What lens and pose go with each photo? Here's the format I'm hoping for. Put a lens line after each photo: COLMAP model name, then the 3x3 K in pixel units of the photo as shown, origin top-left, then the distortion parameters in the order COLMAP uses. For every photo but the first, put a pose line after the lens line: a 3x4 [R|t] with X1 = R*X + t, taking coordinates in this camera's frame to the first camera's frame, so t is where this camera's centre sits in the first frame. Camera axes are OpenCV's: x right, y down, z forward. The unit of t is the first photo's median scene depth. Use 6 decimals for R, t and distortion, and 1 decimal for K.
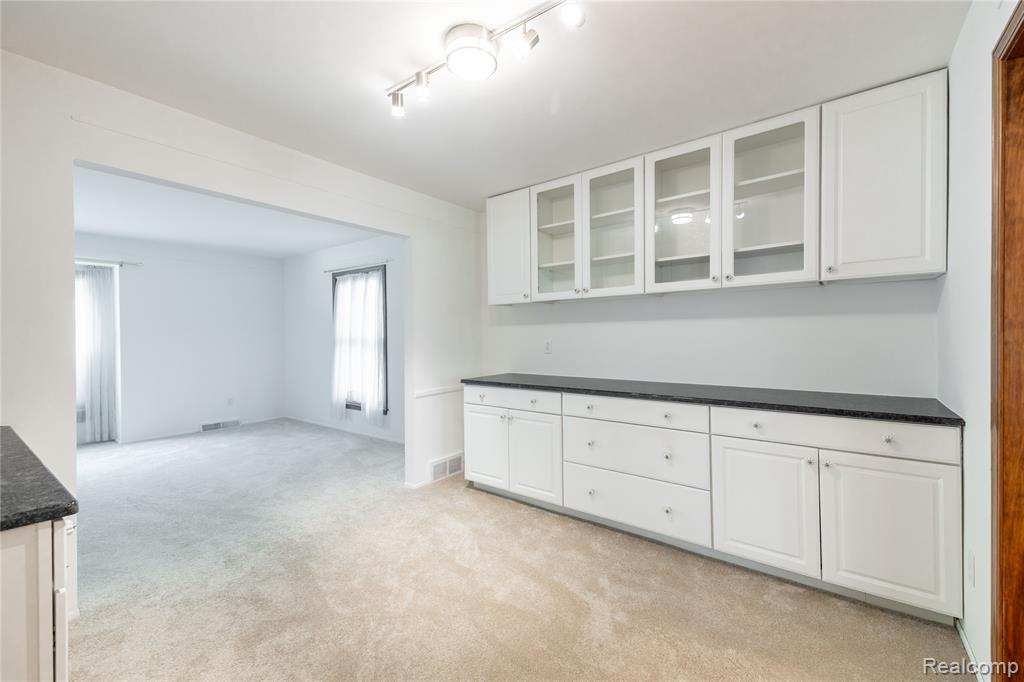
lens RADIAL K [[423.2, 0, 512.8], [0, 423.2, 336.9], [0, 0, 1]] dist [0.031850, -0.002789]
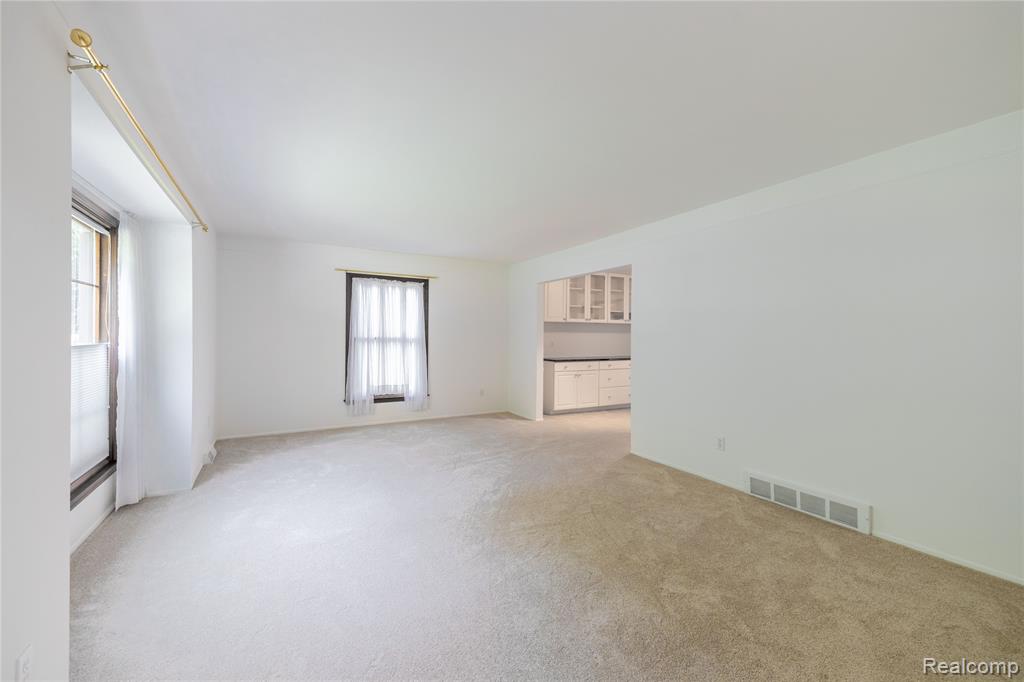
lens RADIAL K [[423.2, 0, 509.4], [0, 423.2, 339.7], [0, 0, 1]] dist [0.031850, -0.002789]
pose [[0.402119, 0.009078, 0.915542, -1.359378], [-0.005819, 0.999956, -0.007359, 0.015477], [-0.915569, -0.002369, 0.402154, 0.277096]]
